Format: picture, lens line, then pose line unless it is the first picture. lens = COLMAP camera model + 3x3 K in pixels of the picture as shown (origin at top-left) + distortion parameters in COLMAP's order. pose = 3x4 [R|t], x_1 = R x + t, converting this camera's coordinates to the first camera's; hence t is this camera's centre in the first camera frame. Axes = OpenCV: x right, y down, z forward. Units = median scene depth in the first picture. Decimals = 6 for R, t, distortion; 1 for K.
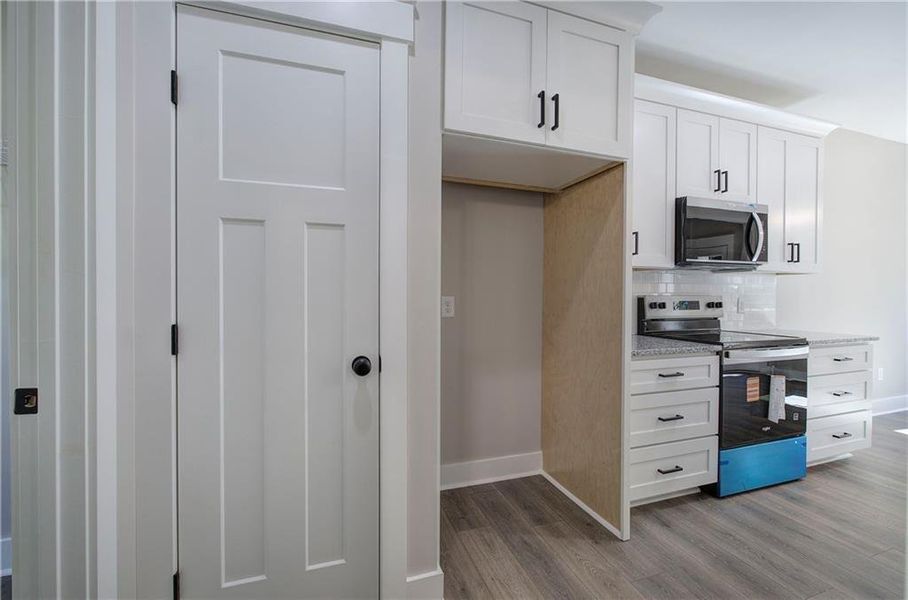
lens RADIAL K [[382.7, 0, 452.3], [0, 382.7, 299.7], [0, 0, 1]] dist [-0.006958, -0.000541]
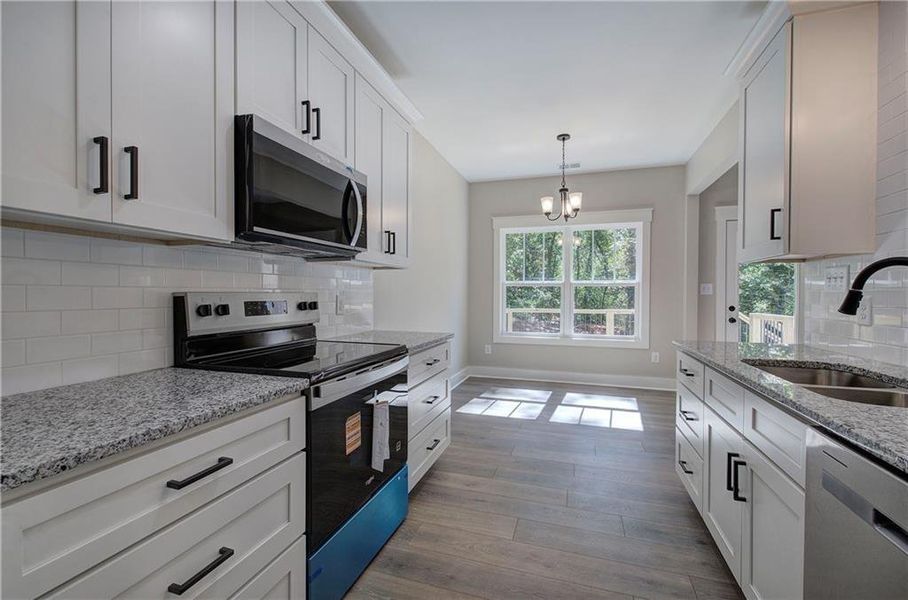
lens RADIAL K [[382.7, 0, 451.6], [0, 382.7, 298.6], [0, 0, 1]] dist [-0.006958, -0.000541]
pose [[0.605496, -0.012502, 0.795750, 0.319980], [0.009485, 0.999919, 0.008493, -0.003616], [-0.795791, 0.002406, 0.605566, 0.402499]]
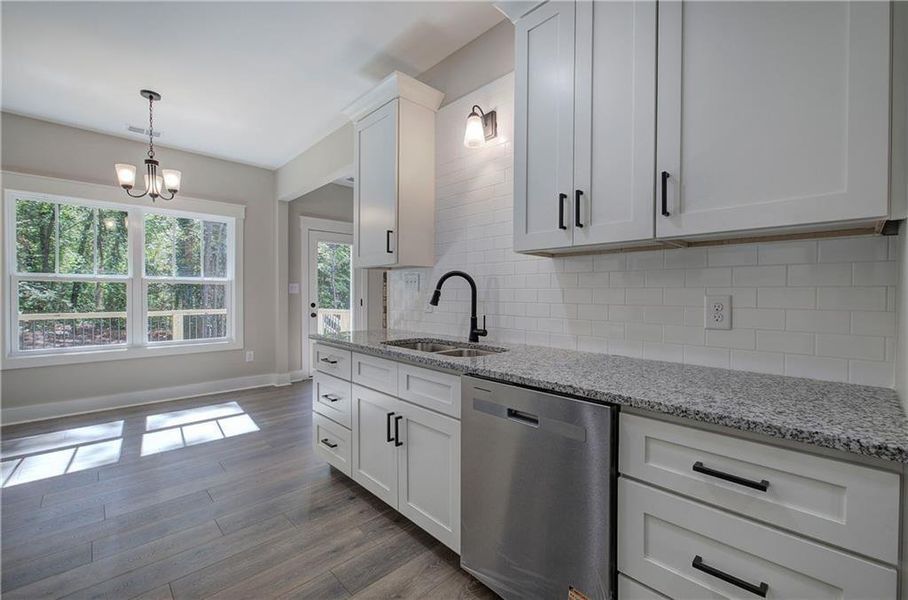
lens RADIAL K [[382.7, 0, 460.4], [0, 382.7, 300.3], [0, 0, 1]] dist [-0.006958, -0.000541]
pose [[-0.432801, -0.020202, 0.901263, 0.289724], [0.006448, 0.999654, 0.025504, -0.004407], [-0.901467, 0.016849, -0.432521, 0.604019]]
